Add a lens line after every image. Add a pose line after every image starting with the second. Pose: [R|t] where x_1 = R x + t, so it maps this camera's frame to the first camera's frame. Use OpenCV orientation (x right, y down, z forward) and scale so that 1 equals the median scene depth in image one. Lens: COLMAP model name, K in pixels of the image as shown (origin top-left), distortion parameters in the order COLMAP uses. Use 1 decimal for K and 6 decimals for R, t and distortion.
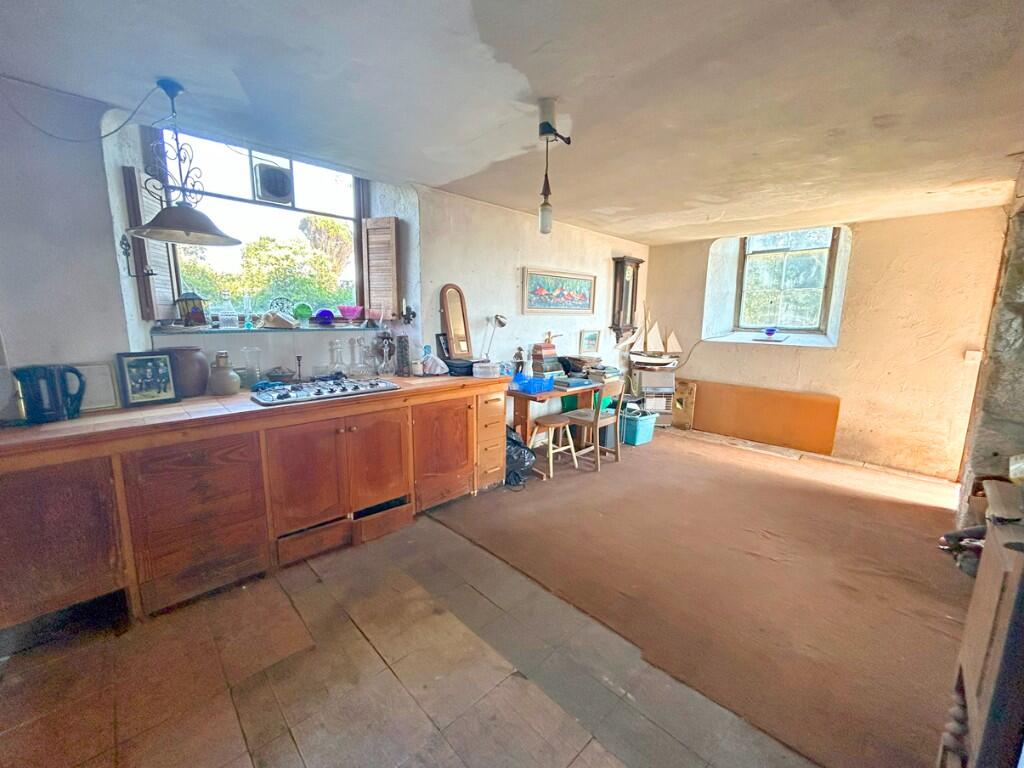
lens RADIAL K [[409.9, 0, 512.7], [0, 409.9, 387.0], [0, 0, 1]] dist [-0.007474, 0.001612]
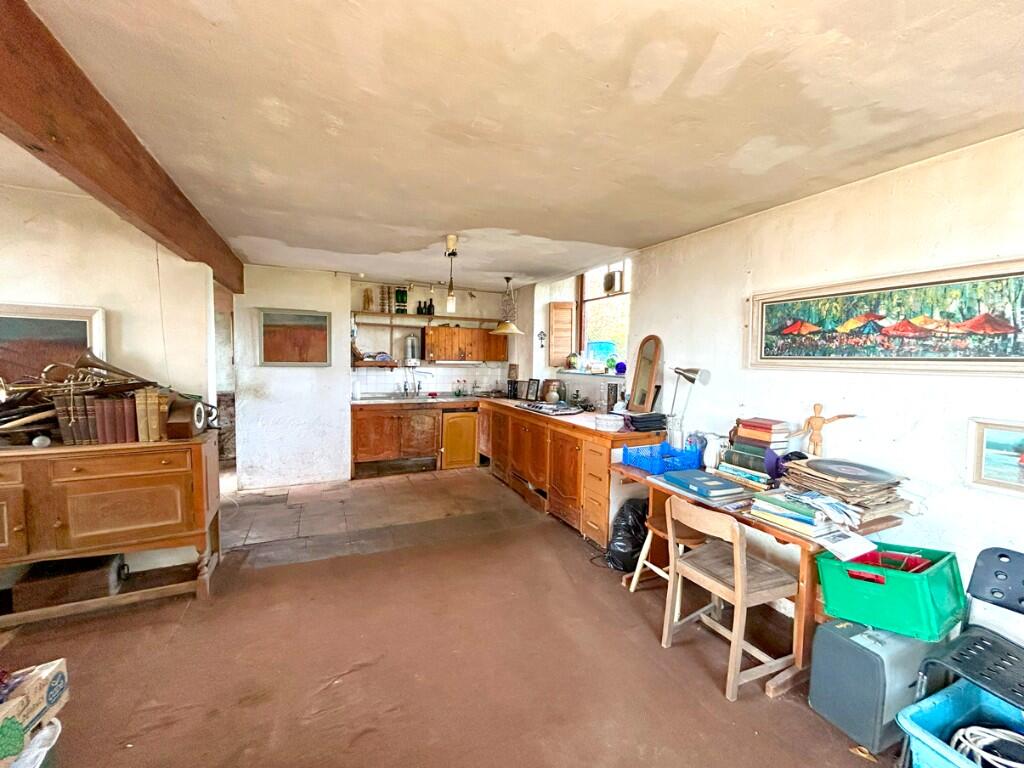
lens RADIAL K [[409.9, 0, 511.4], [0, 409.9, 380.2], [0, 0, 1]] dist [-0.007474, 0.001612]
pose [[-0.334803, 0.043420, -0.941287, 0.868486], [-0.173232, 0.979075, 0.106780, -0.191853], [0.926228, 0.198811, -0.320276, 1.016513]]
